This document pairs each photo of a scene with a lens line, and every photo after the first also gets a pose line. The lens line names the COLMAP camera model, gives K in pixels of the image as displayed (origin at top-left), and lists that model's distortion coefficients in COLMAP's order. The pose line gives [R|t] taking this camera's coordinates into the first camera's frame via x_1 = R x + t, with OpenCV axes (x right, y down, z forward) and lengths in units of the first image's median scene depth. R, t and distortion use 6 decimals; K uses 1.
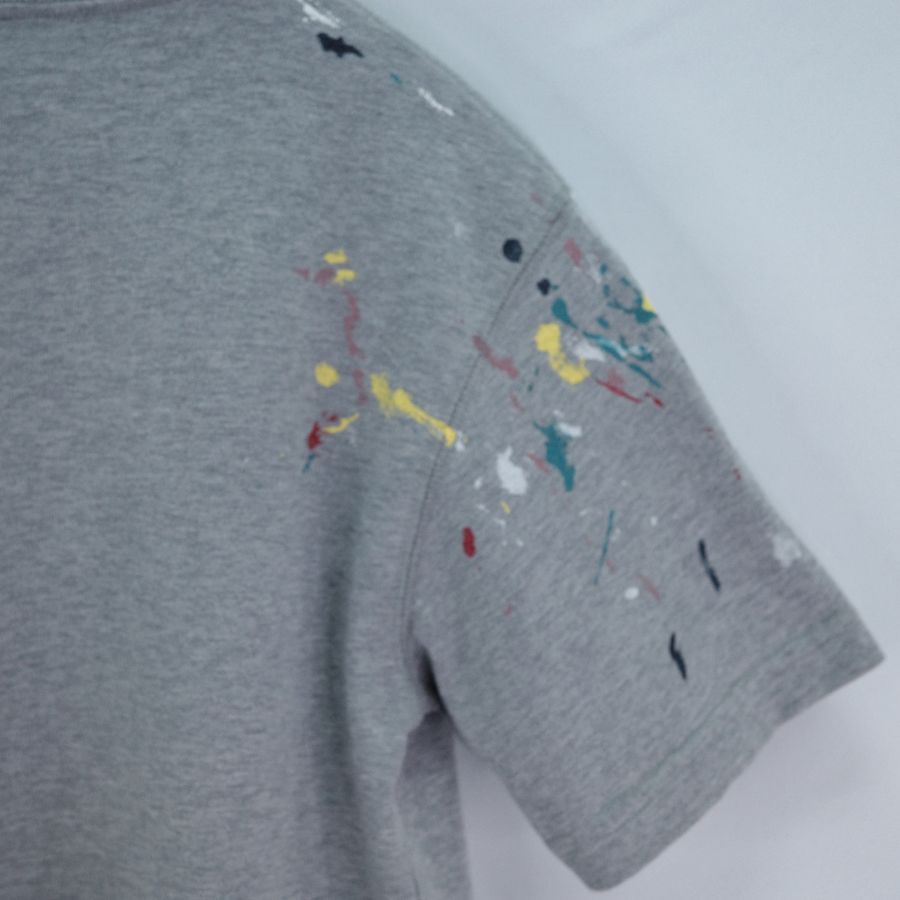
lens RADIAL K [[1546.0, 0, 450.0], [0, 1546.0, 450.0], [0, 0, 1]] dist [0.041121, 0.087714]
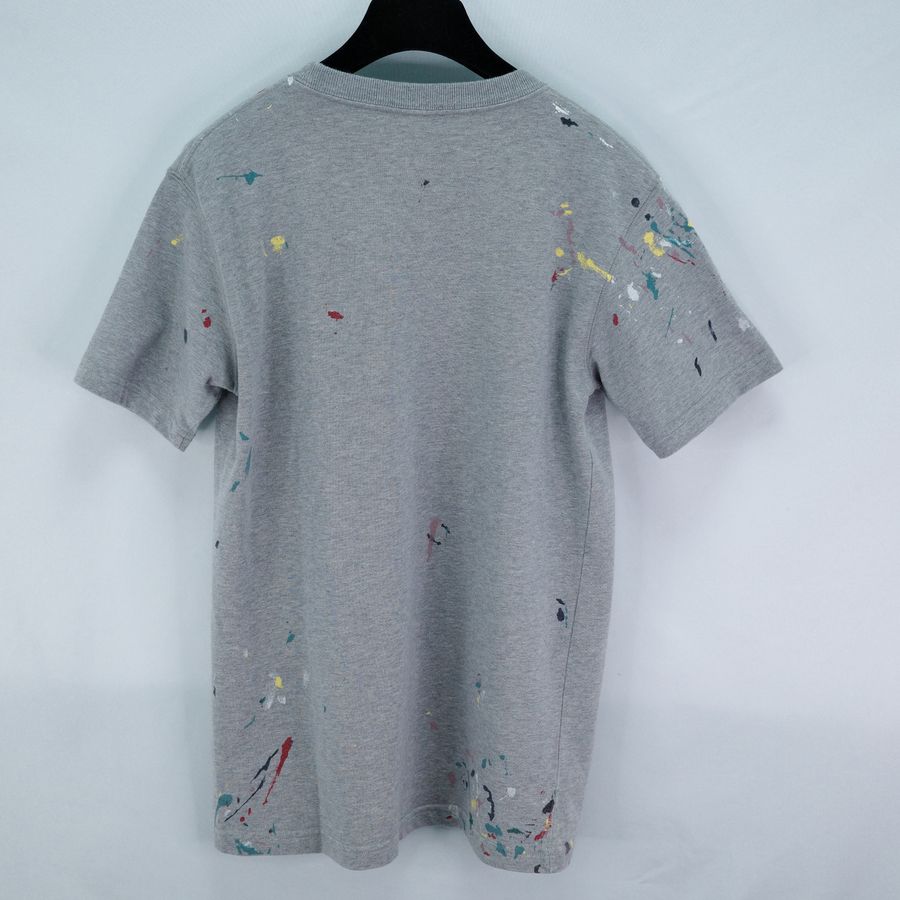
lens RADIAL K [[1546.0, 0, 450.0], [0, 1546.0, 450.0], [0, 0, 1]] dist [0.041121, 0.087714]
pose [[0.998501, 0.014613, -0.052755, -0.120836], [-0.007930, 0.992159, 0.124733, -0.042257], [0.054164, -0.124127, 0.990787, -1.542395]]
